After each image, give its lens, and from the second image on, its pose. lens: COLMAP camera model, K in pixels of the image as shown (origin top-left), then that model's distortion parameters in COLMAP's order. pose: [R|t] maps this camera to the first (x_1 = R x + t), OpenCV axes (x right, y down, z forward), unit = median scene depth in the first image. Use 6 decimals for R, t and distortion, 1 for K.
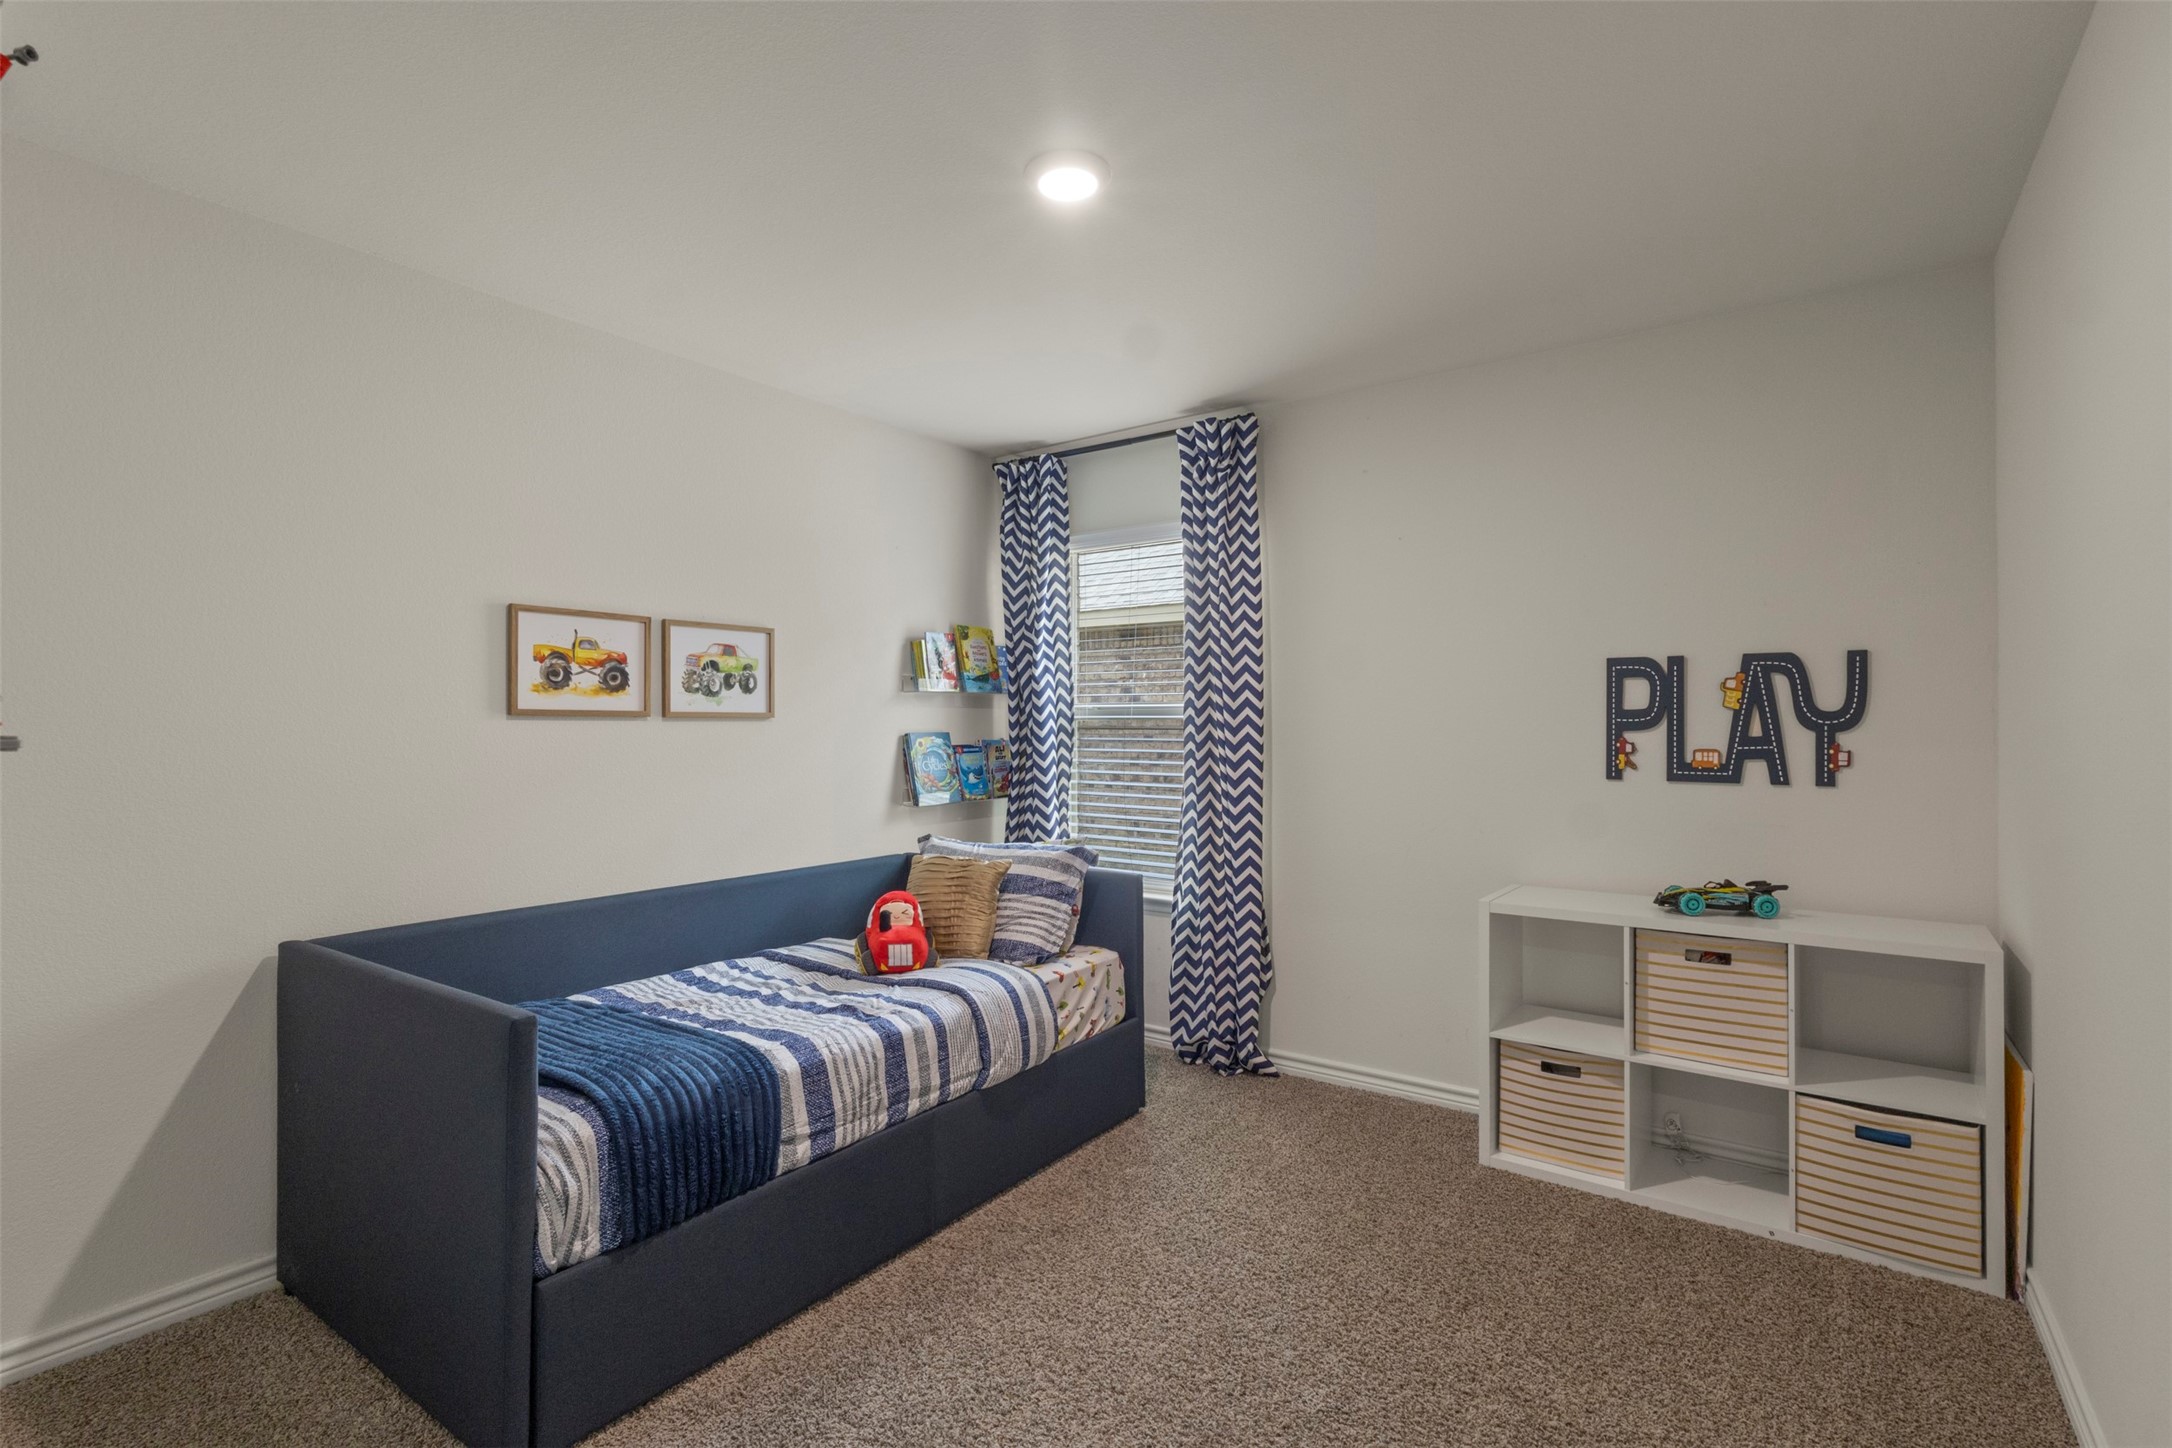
lens RADIAL K [[1015.7, 0, 1073.5], [0, 1015.7, 725.2], [0, 0, 1]] dist [0.002890, 0.000825]
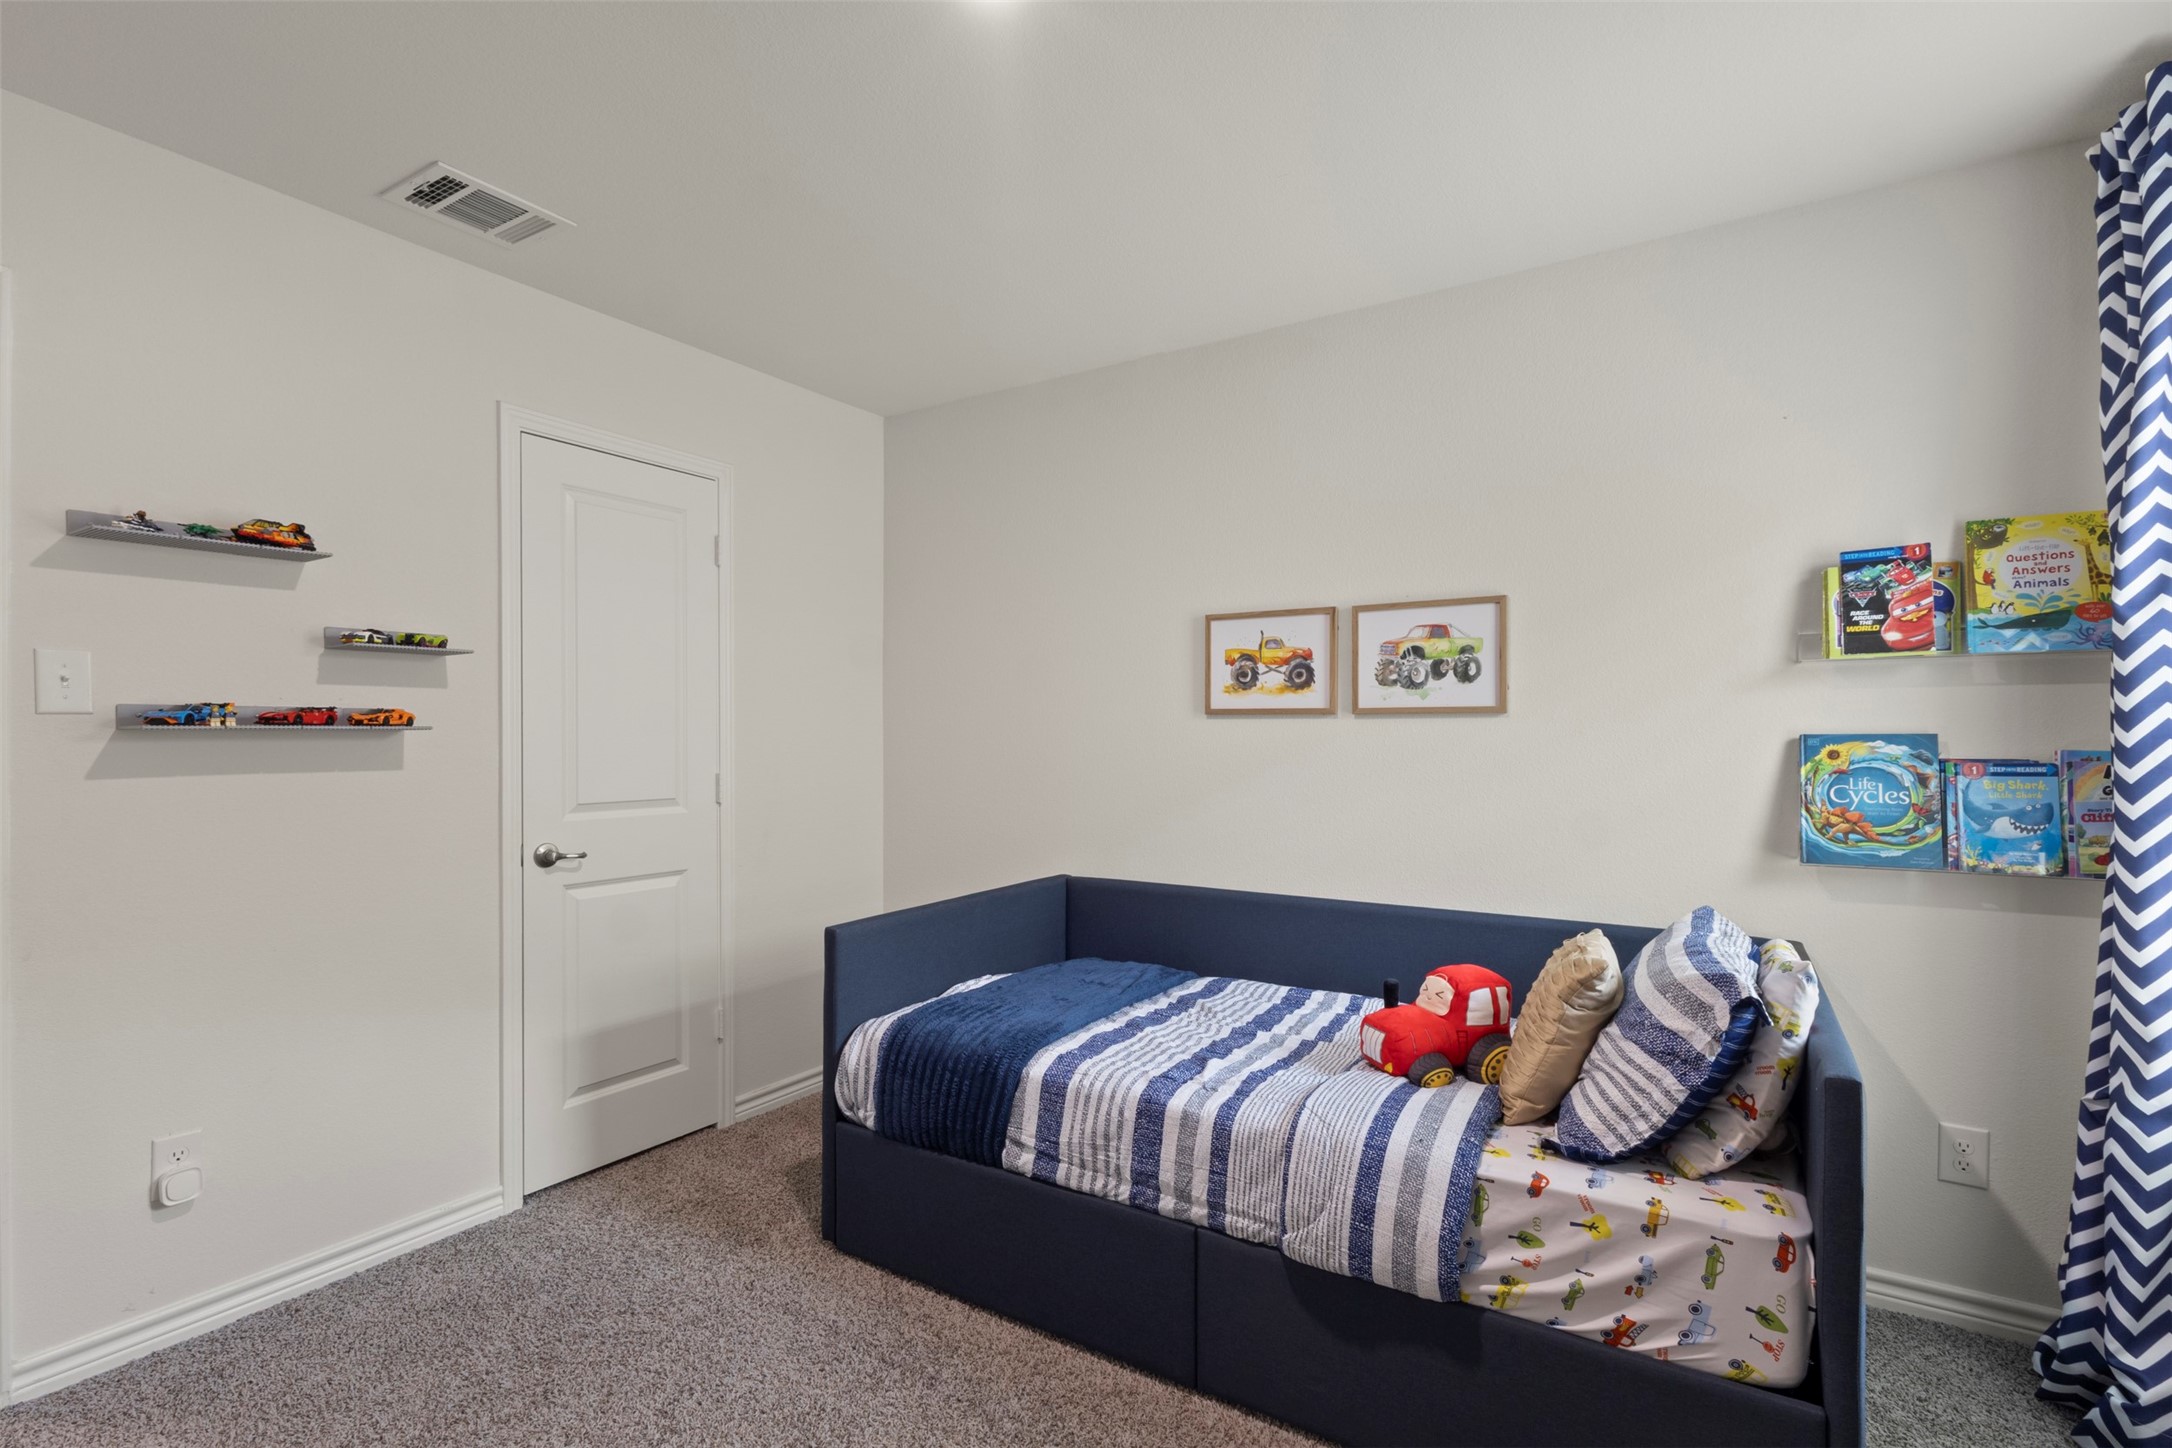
lens RADIAL K [[1015.7, 0, 1074.5], [0, 1015.7, 739.0], [0, 0, 1]] dist [0.002890, 0.000825]
pose [[0.045624, 0.010200, -0.998907, 0.508360], [0.001786, 0.999945, 0.010292, 0.004661], [0.998957, -0.002254, 0.045604, 0.727837]]
